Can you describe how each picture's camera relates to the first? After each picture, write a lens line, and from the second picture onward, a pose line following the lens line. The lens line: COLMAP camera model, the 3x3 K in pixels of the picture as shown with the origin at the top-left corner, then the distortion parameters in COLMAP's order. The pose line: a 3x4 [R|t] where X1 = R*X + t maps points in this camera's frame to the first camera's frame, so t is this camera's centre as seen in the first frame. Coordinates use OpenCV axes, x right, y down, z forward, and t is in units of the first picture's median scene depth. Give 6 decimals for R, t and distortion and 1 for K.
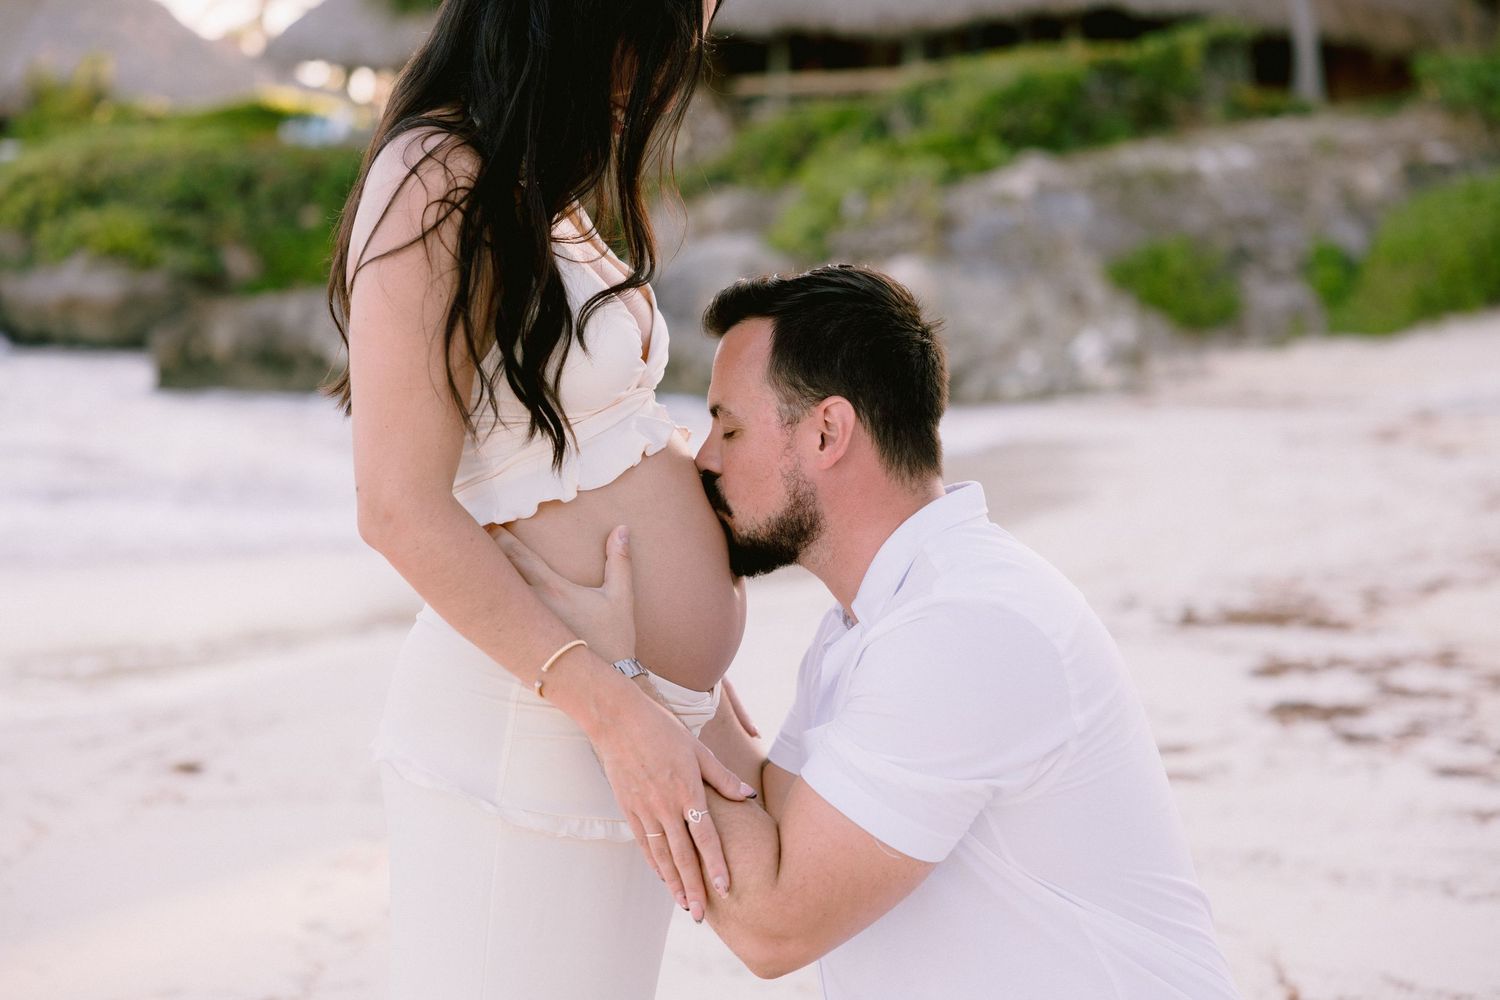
lens RADIAL K [[2939.3, 0, 751.5], [0, 2939.3, 500.2], [0, 0, 1]] dist [0.061437, 0.000000]
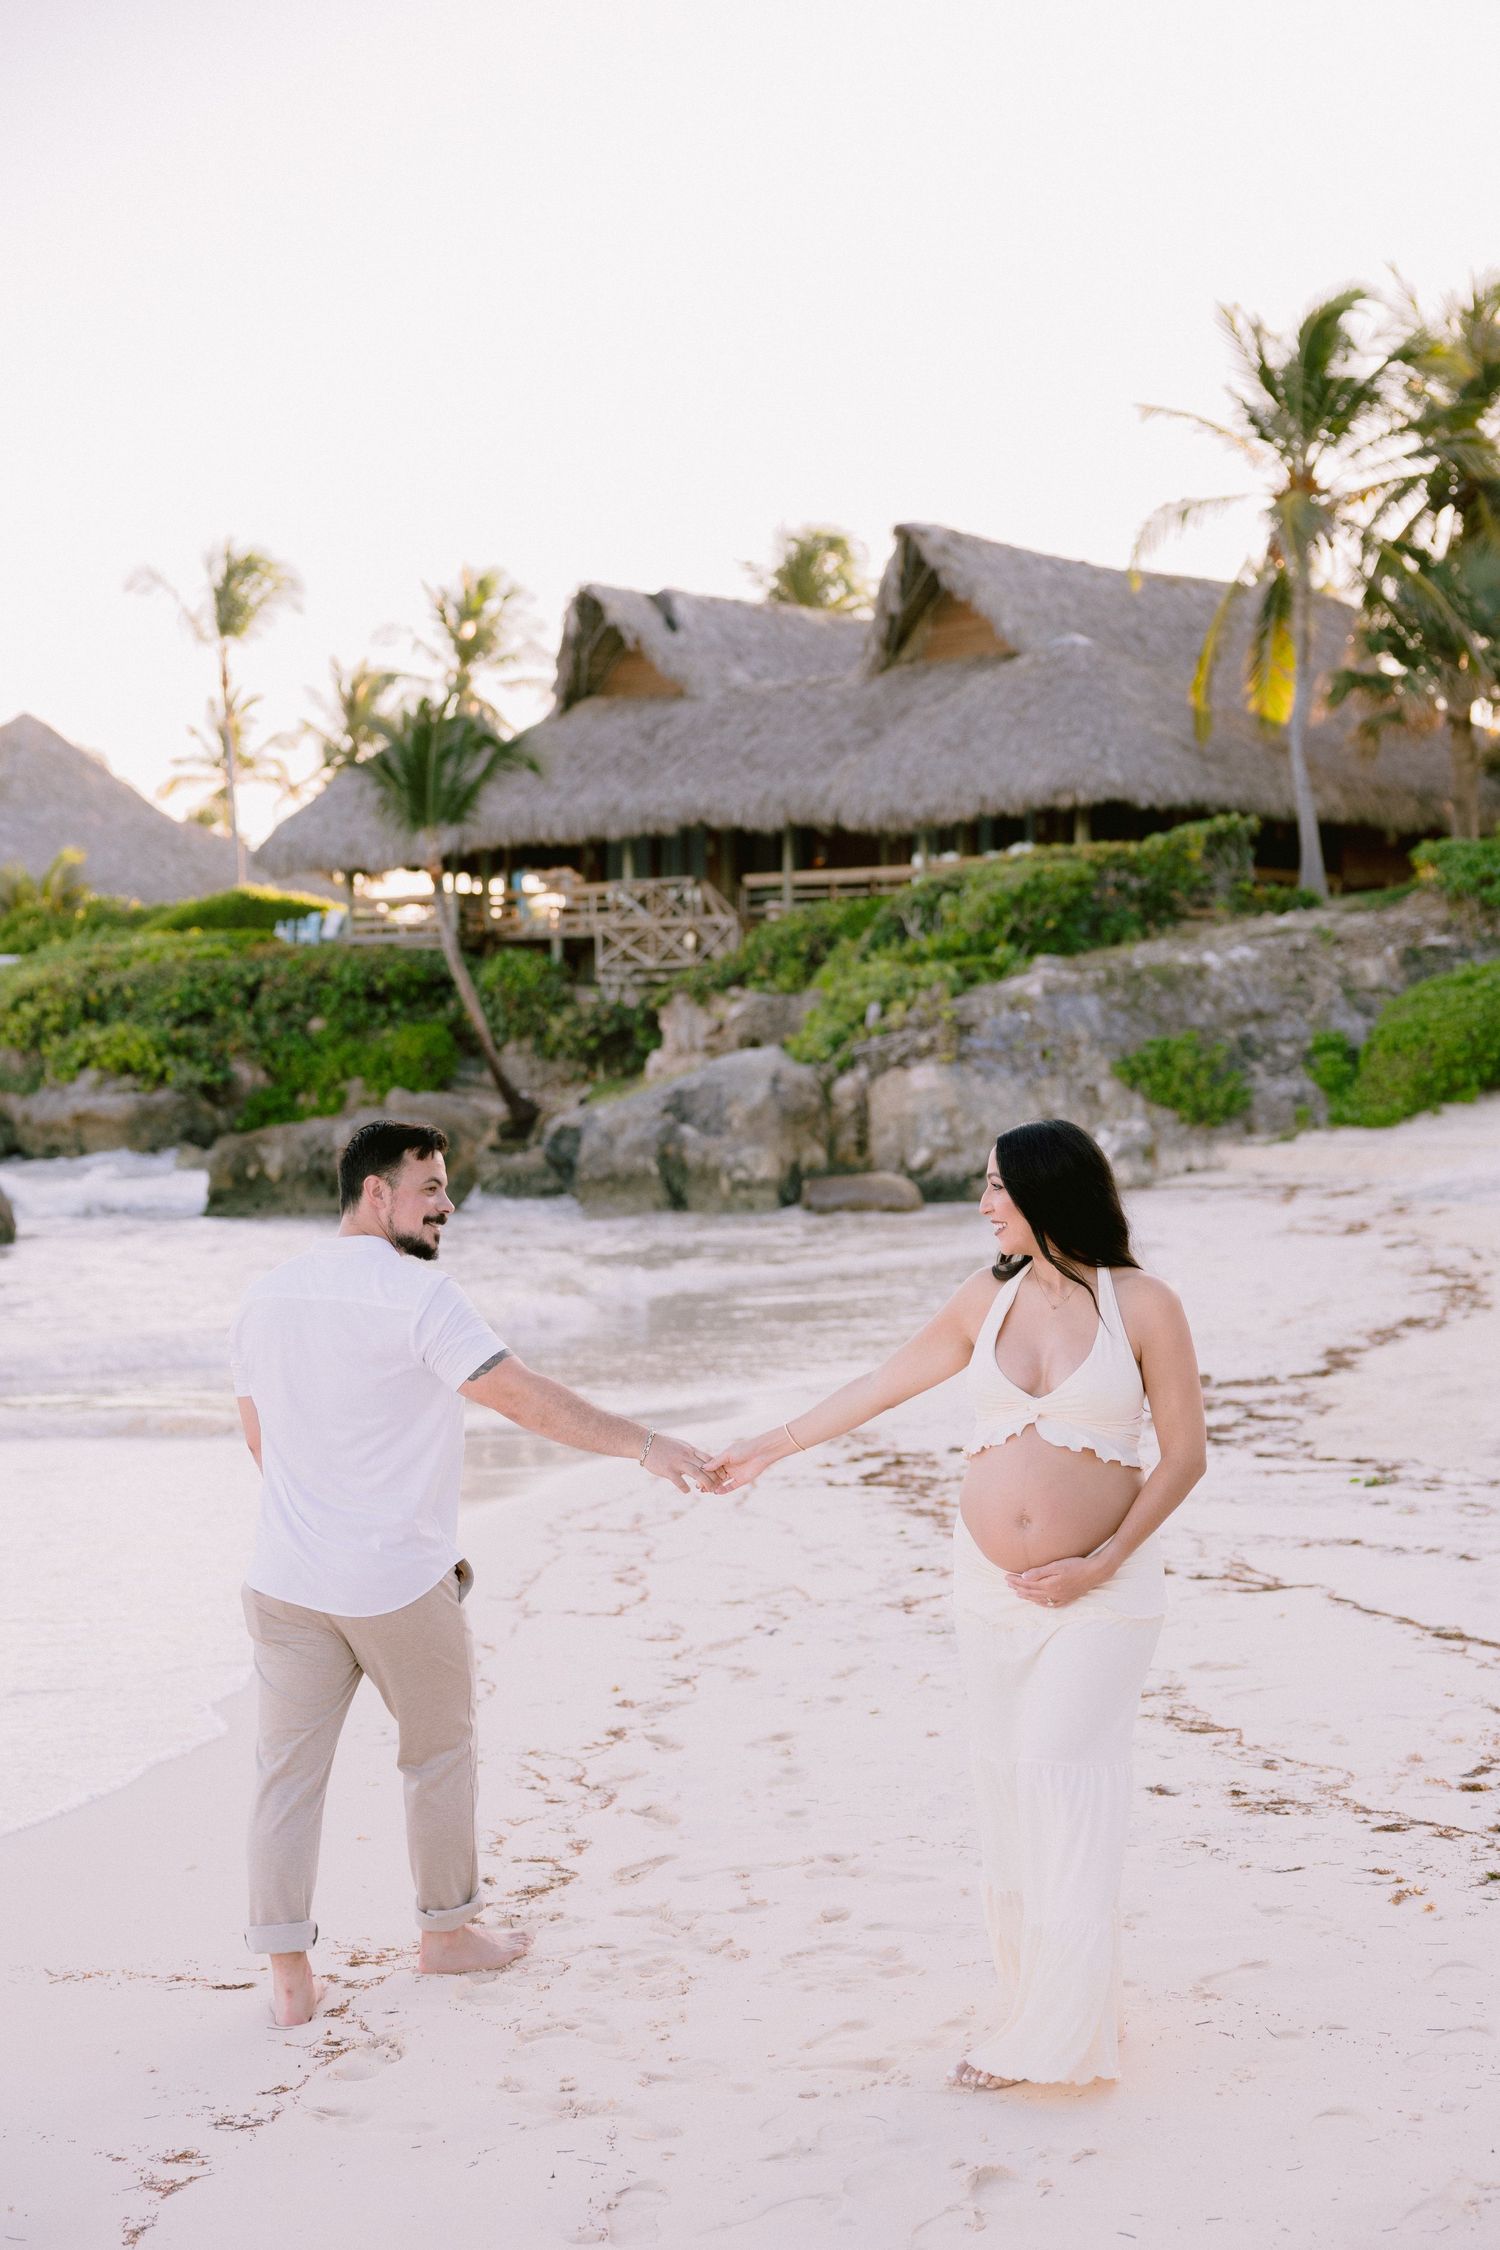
lens RADIAL K [[3173.0, 0, 751.0], [0, 3173.0, 1131.4], [0, 0, 1]] dist [0.033756, 0.000000]
pose [[0.999487, -0.031966, -0.002035, -0.005903], [0.031818, 0.998154, -0.051732, -0.001169], [0.003685, 0.051641, 0.998659, -0.096423]]
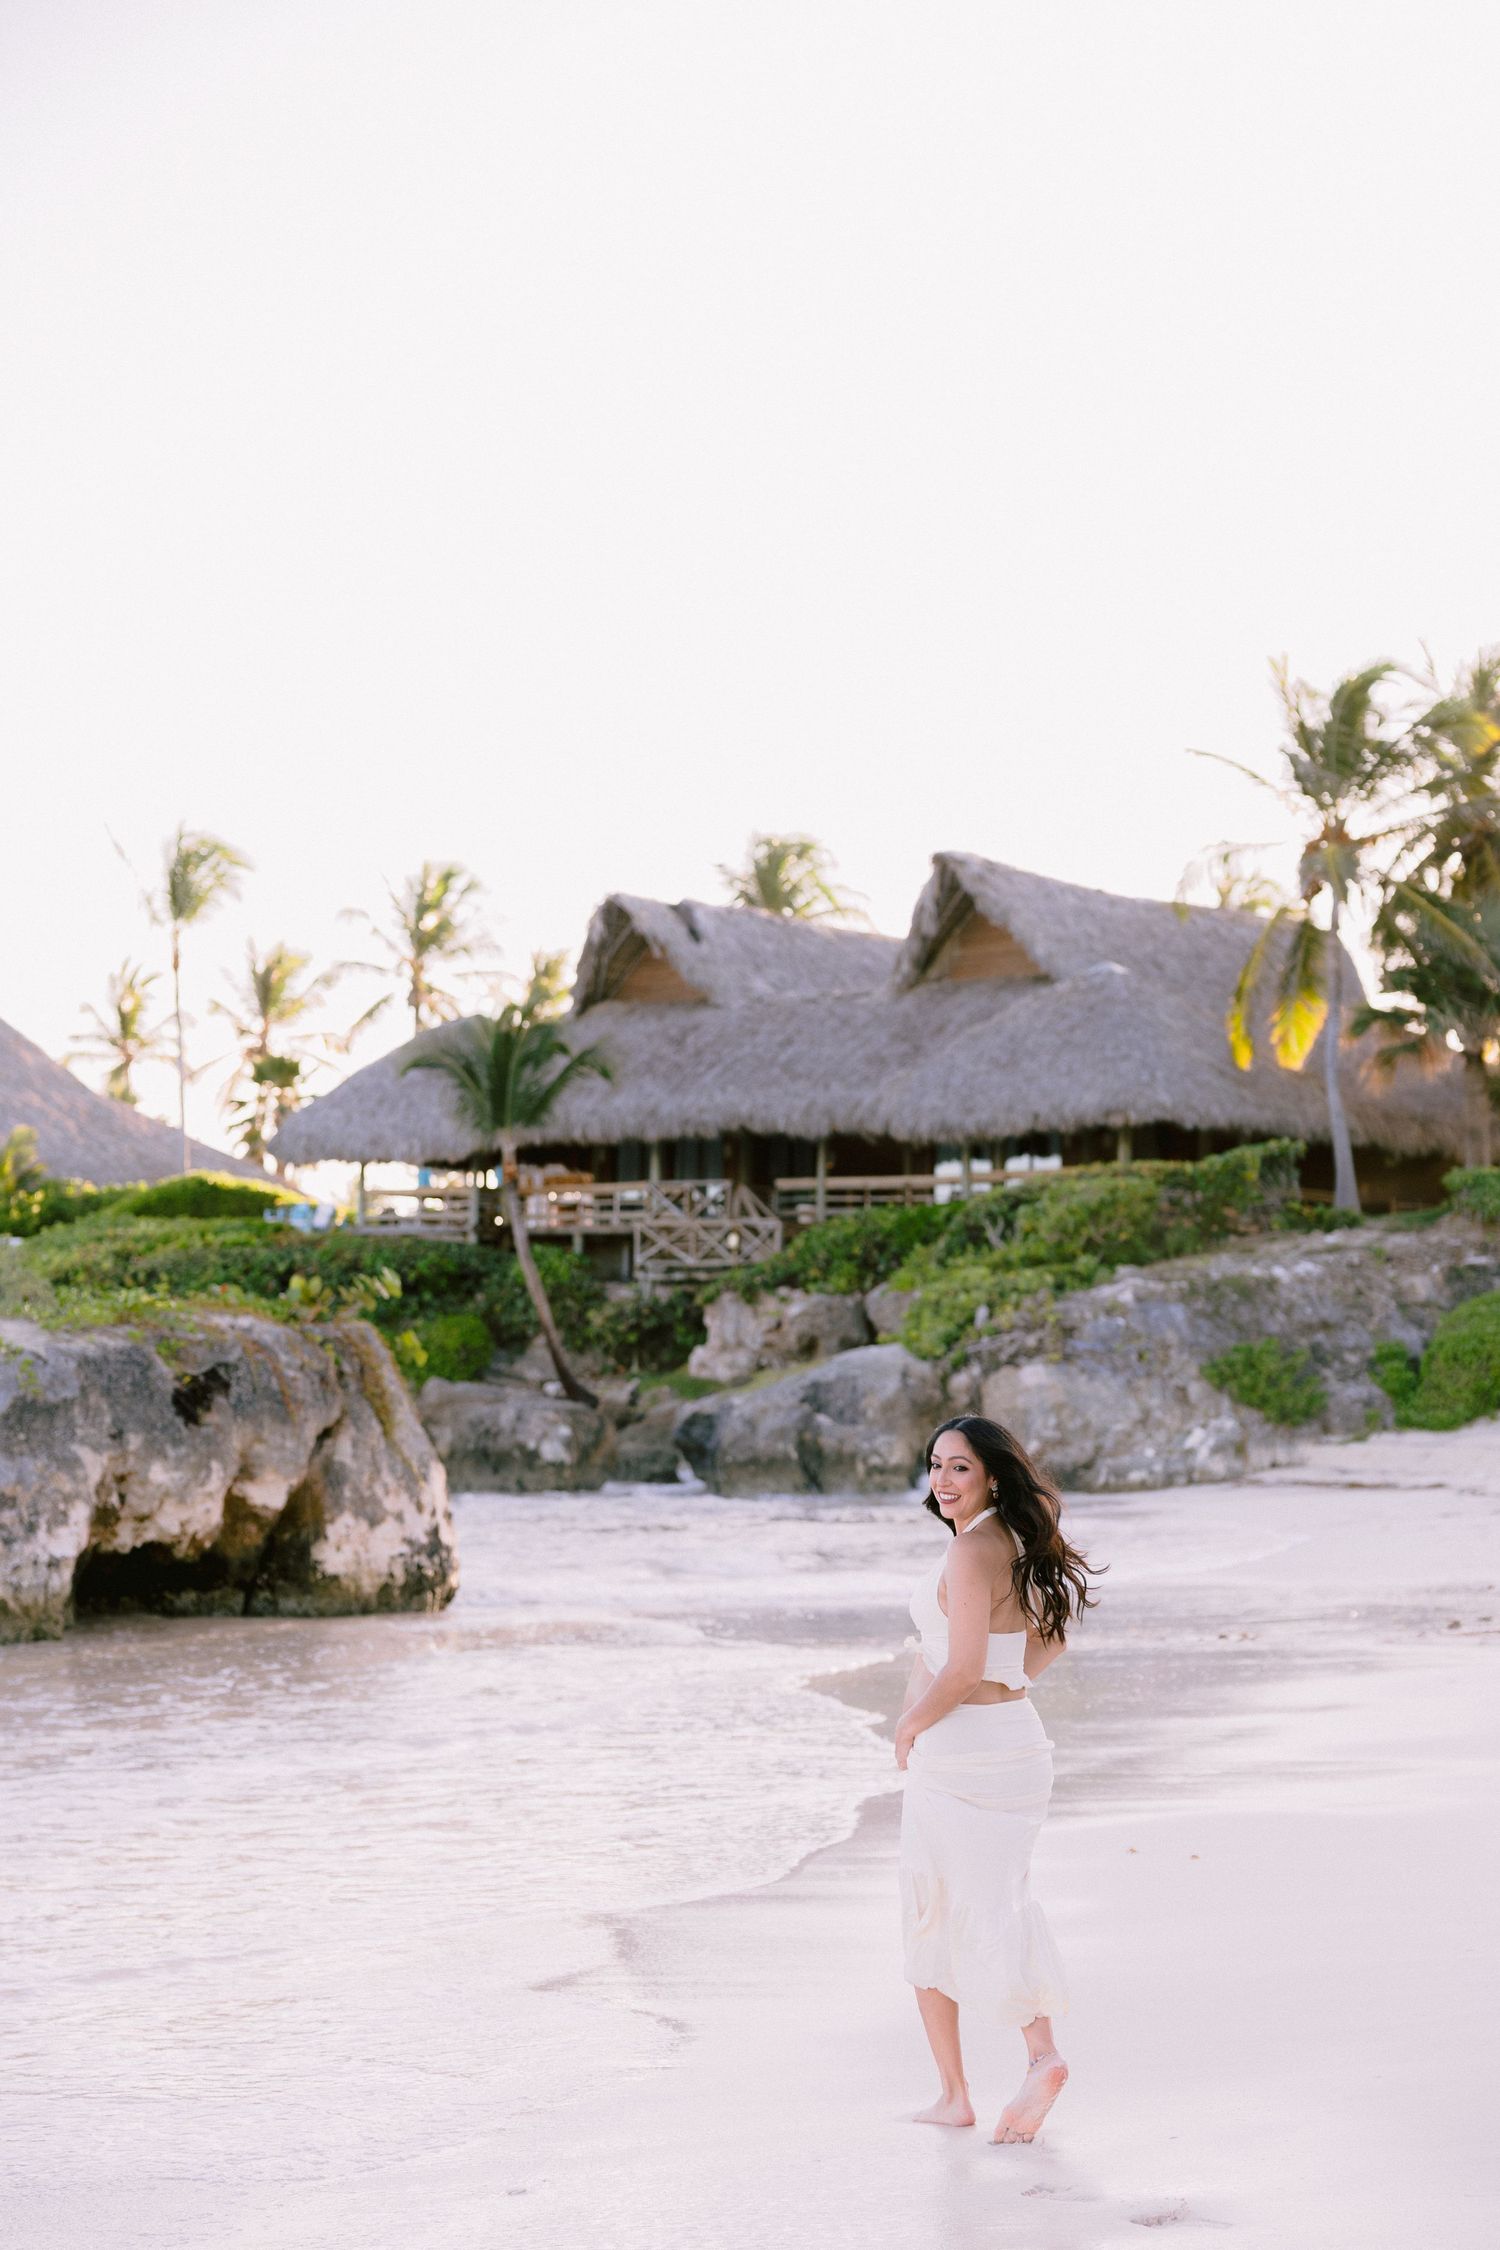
lens RADIAL K [[3261.9, 0, 866.2], [0, 3261.9, 1114.9], [0, 0, 1]] dist [0.016545, 0.000000]
pose [[0.997952, -0.005135, 0.063756, -0.071502], [0.014527, 0.988921, -0.147731, 0.007013], [-0.062291, 0.148354, 0.986971, -0.200521]]
